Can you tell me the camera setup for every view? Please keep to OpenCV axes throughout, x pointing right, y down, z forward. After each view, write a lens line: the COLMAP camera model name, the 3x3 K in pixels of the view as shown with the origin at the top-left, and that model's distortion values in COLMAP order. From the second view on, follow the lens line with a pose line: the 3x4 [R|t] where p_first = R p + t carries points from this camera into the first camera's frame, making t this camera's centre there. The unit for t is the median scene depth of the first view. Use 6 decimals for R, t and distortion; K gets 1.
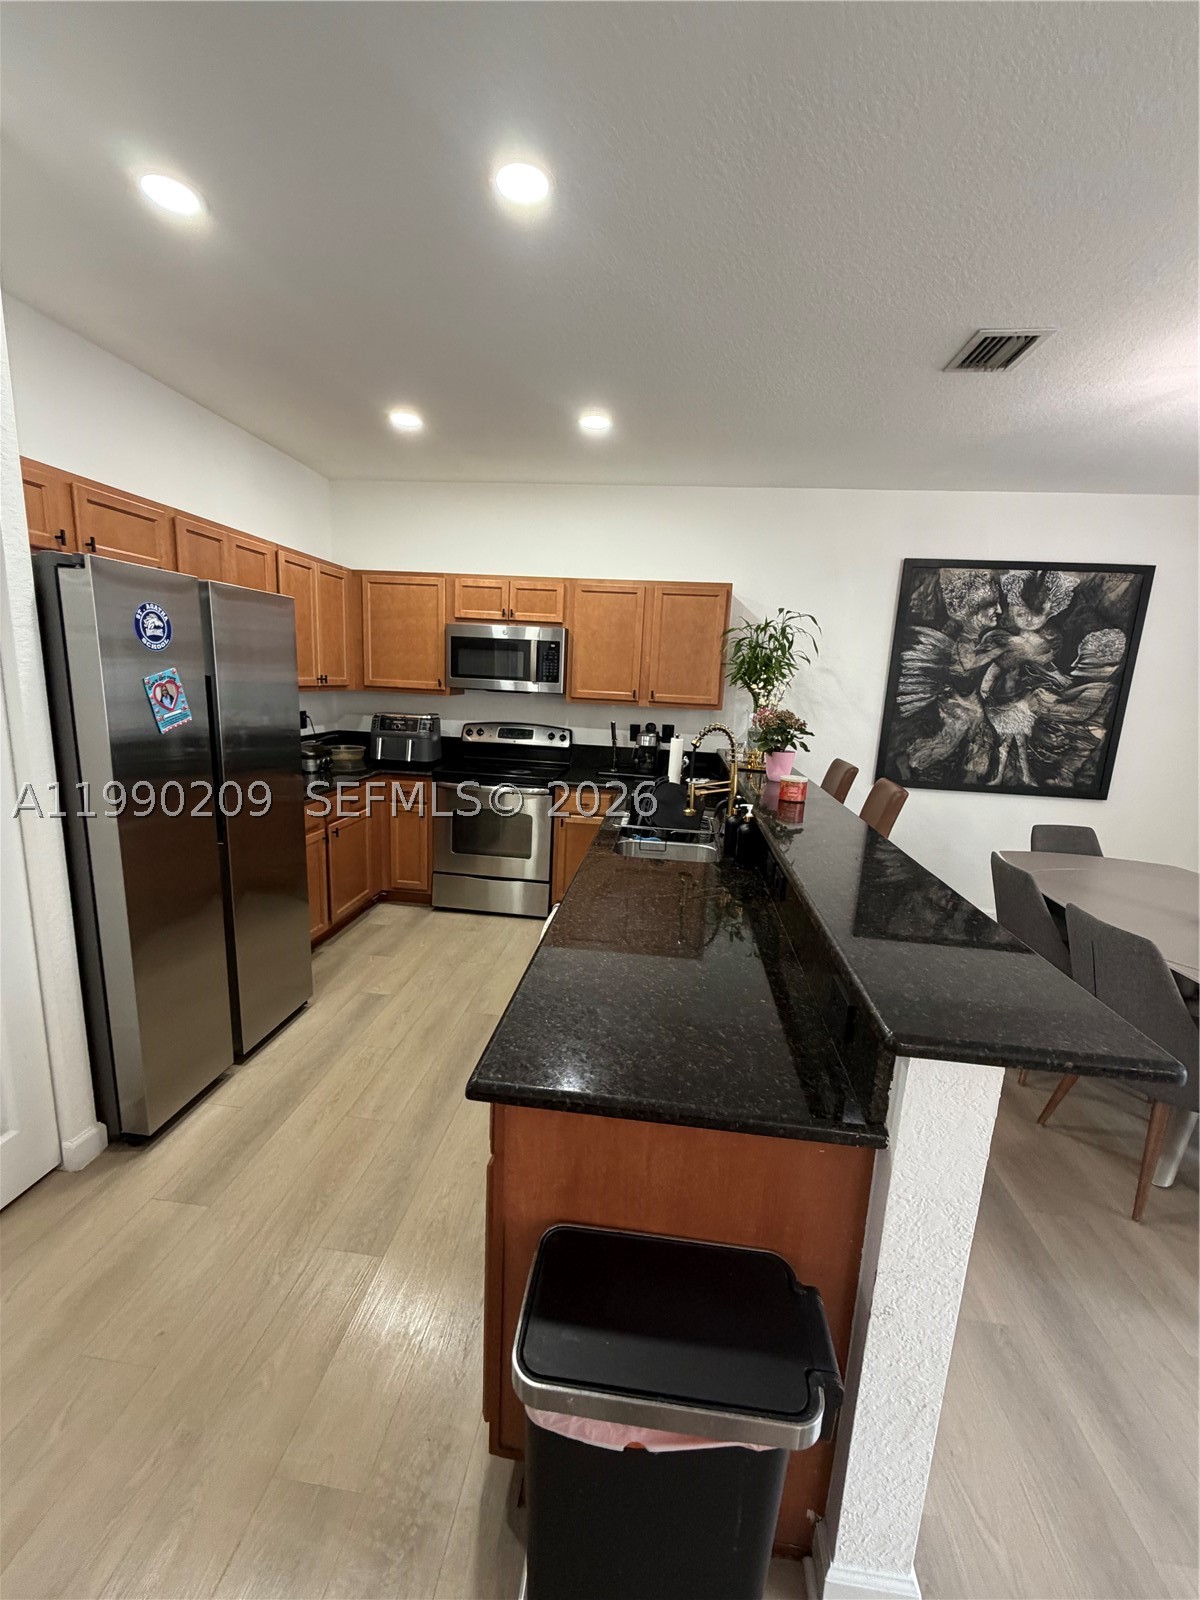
lens RADIAL K [[637.2, 0, 600.7], [0, 637.2, 796.5], [0, 0, 1]] dist [0.001404, 0.000115]
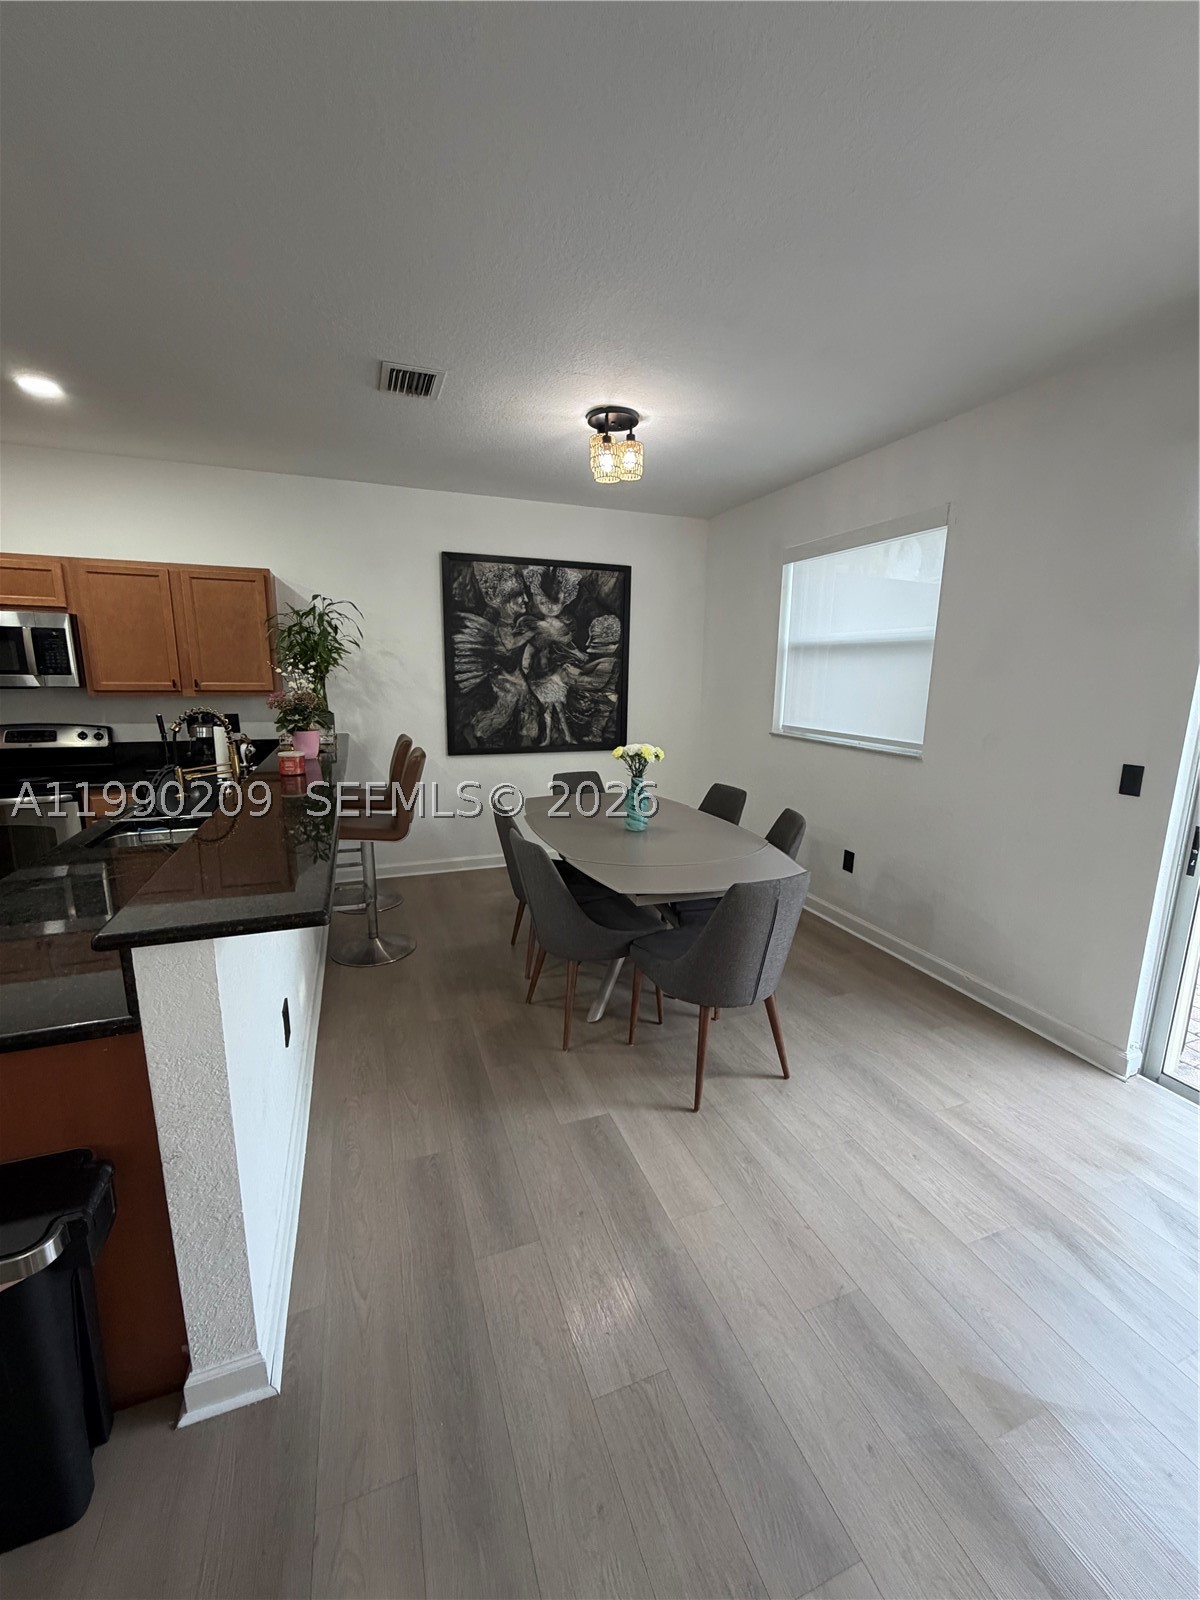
lens RADIAL K [[637.2, 0, 600.7], [0, 637.2, 796.5], [0, 0, 1]] dist [0.001404, 0.000115]
pose [[0.888932, -0.124746, 0.440725, 0.175933], [0.115244, 0.992158, 0.048382, 0.032035], [-0.443305, 0.007782, 0.896337, -0.125297]]
